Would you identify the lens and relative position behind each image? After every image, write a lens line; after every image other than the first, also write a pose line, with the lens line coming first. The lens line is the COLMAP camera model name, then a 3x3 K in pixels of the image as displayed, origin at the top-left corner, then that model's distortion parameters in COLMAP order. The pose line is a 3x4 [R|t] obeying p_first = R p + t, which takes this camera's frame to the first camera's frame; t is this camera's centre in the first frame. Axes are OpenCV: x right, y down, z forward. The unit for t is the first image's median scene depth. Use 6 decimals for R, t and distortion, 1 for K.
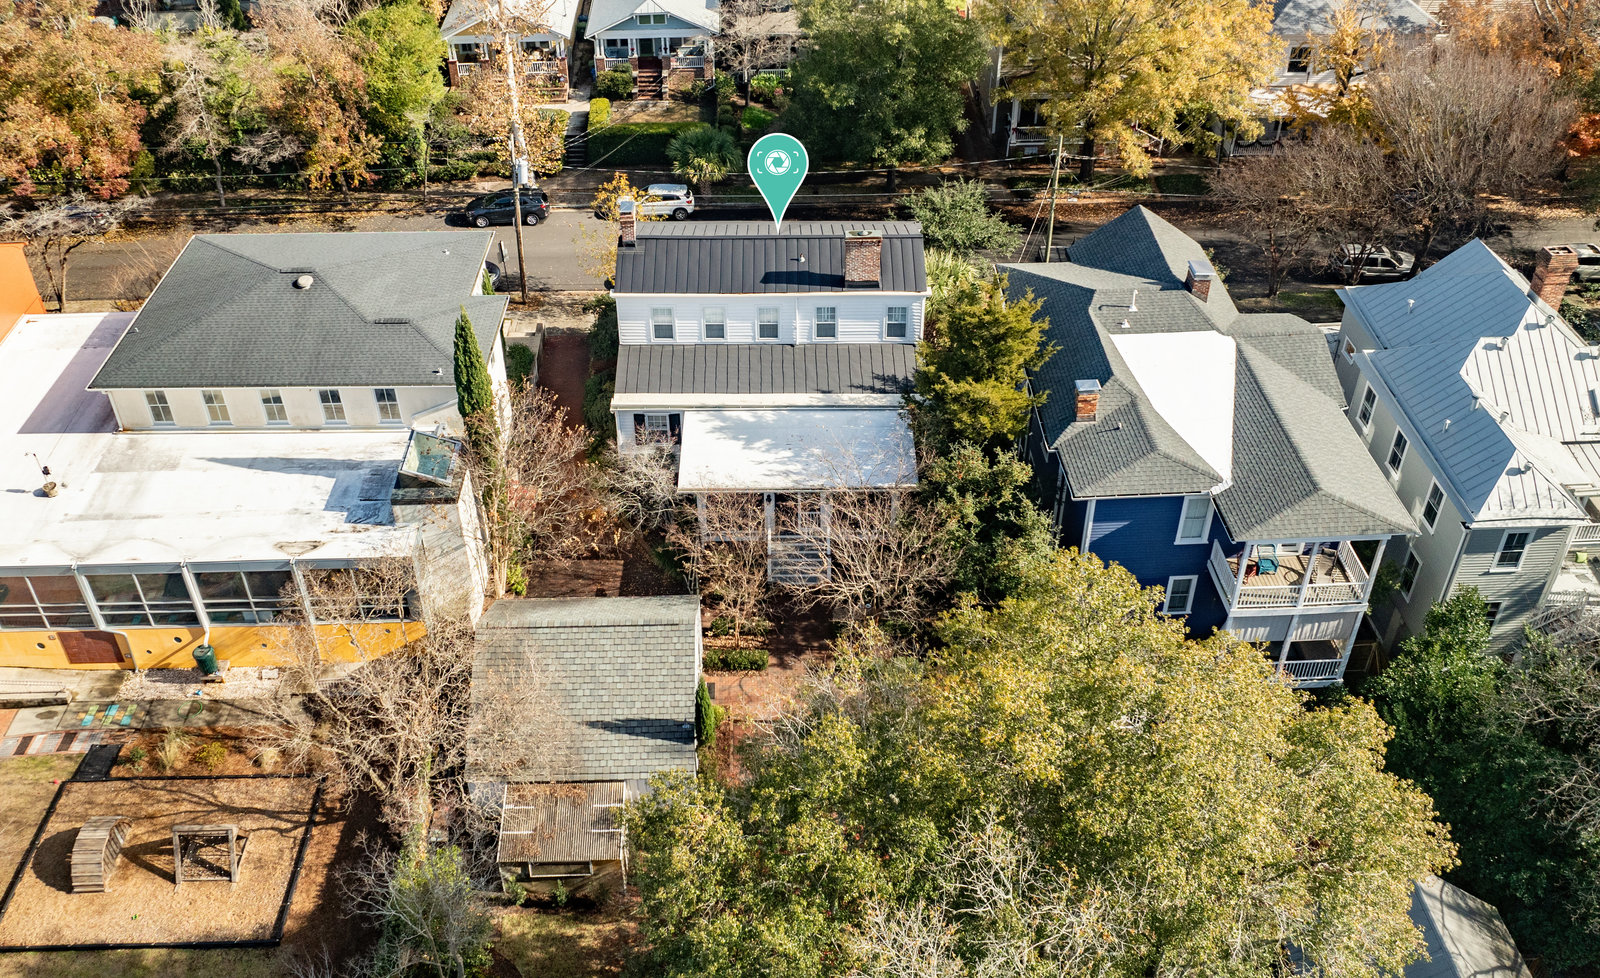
lens RADIAL K [[1081.1, 0, 800.0], [0, 1081.1, 489.0], [0, 0, 1]] dist [-0.024756, 0.000558]
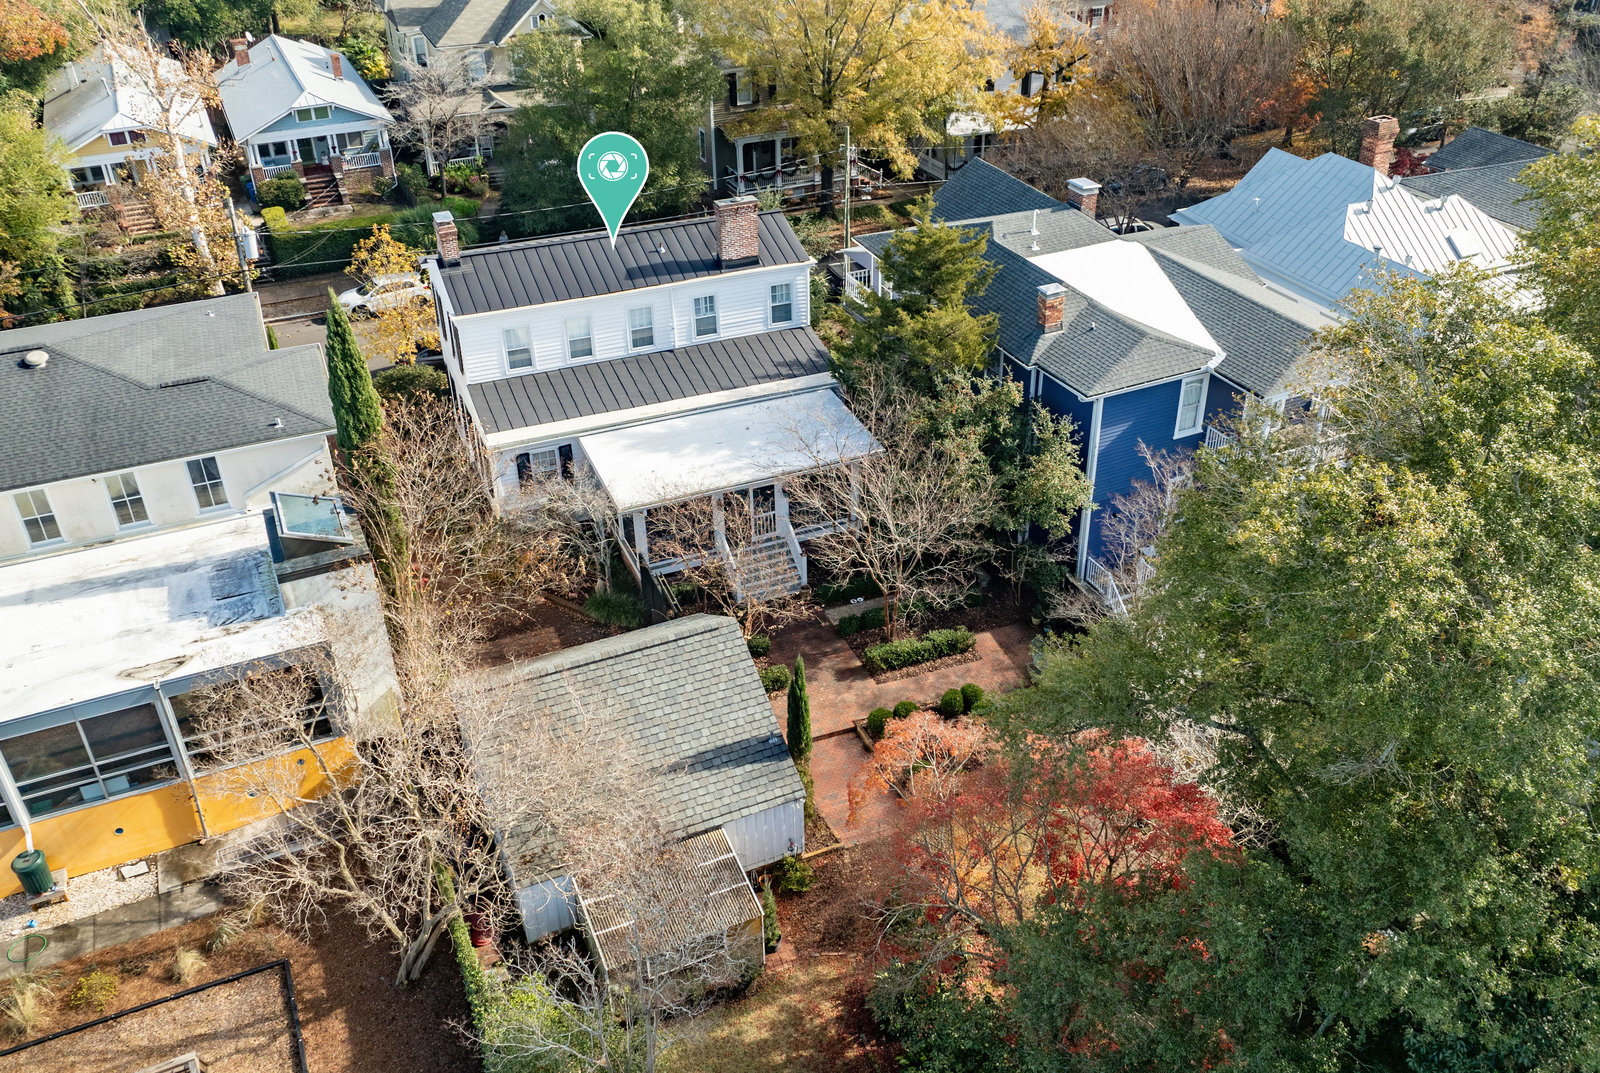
lens RADIAL K [[1110.8, 0, 801.1], [0, 1110.8, 569.5], [0, 0, 1]] dist [-0.014376, -0.007246]
pose [[0.932944, -0.225320, 0.280797, -0.222112], [0.243879, 0.969260, -0.032521, 0.100938], [-0.264838, 0.098821, 0.959216, 0.158495]]
